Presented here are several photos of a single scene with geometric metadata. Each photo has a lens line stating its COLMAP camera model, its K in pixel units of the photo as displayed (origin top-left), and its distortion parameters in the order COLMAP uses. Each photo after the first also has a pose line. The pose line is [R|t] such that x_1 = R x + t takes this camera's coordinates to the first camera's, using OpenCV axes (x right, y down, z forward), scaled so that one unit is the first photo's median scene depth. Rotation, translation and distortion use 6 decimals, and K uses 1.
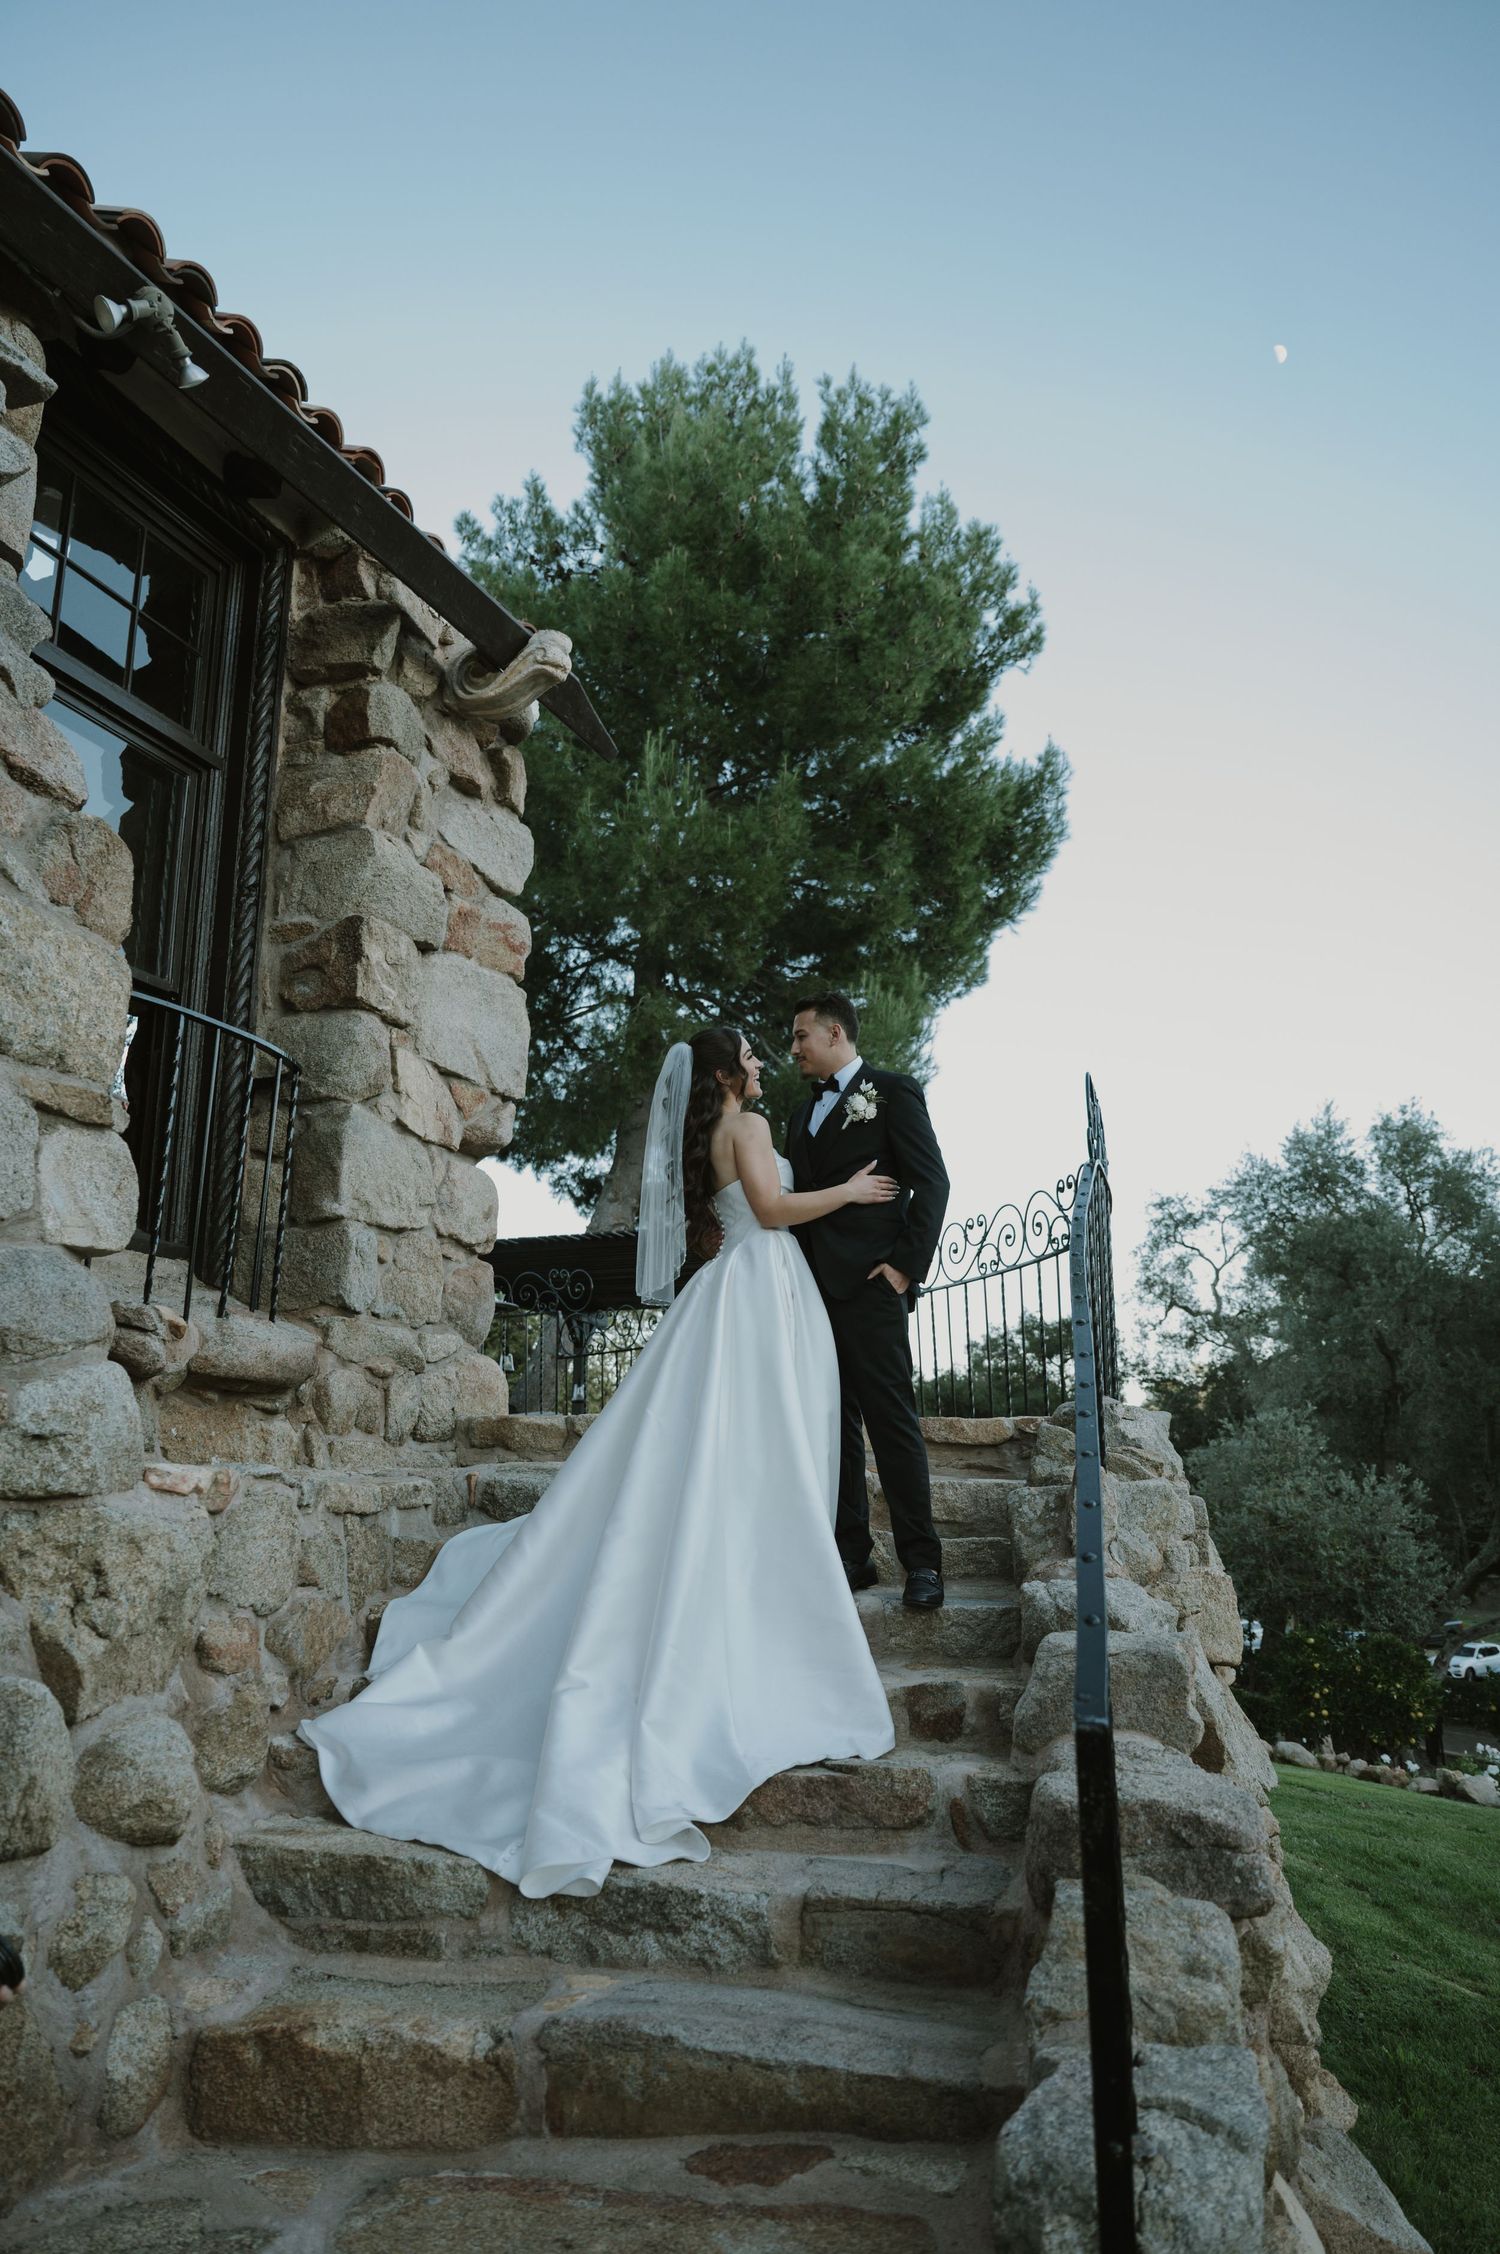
lens RADIAL K [[1494.6, 0, 750.0], [0, 1494.6, 1127.0], [0, 0, 1]] dist [0.000729, 0.000125]
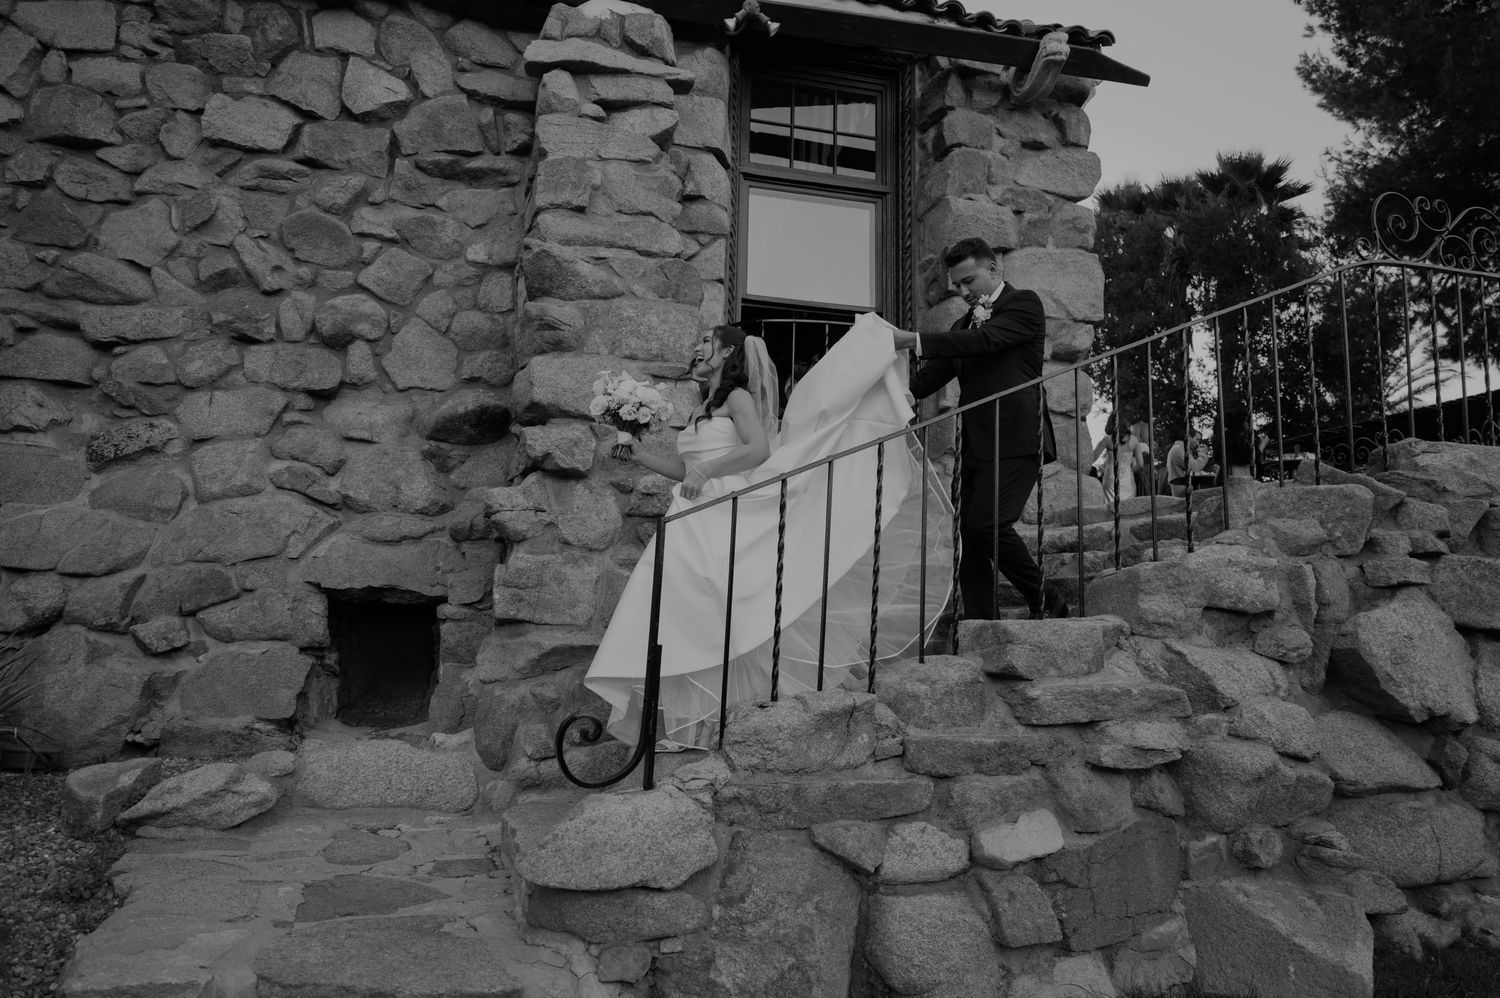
lens RADIAL K [[994.7, 0, 750.0], [0, 994.7, 499.0], [0, 0, 1]] dist [0.000729, 0.000125]
pose [[0.581148, -0.094457, -0.808298, 0.540721], [0.166635, 0.986008, 0.004583, 0.116155], [0.796555, -0.137354, 0.588756, 0.034938]]
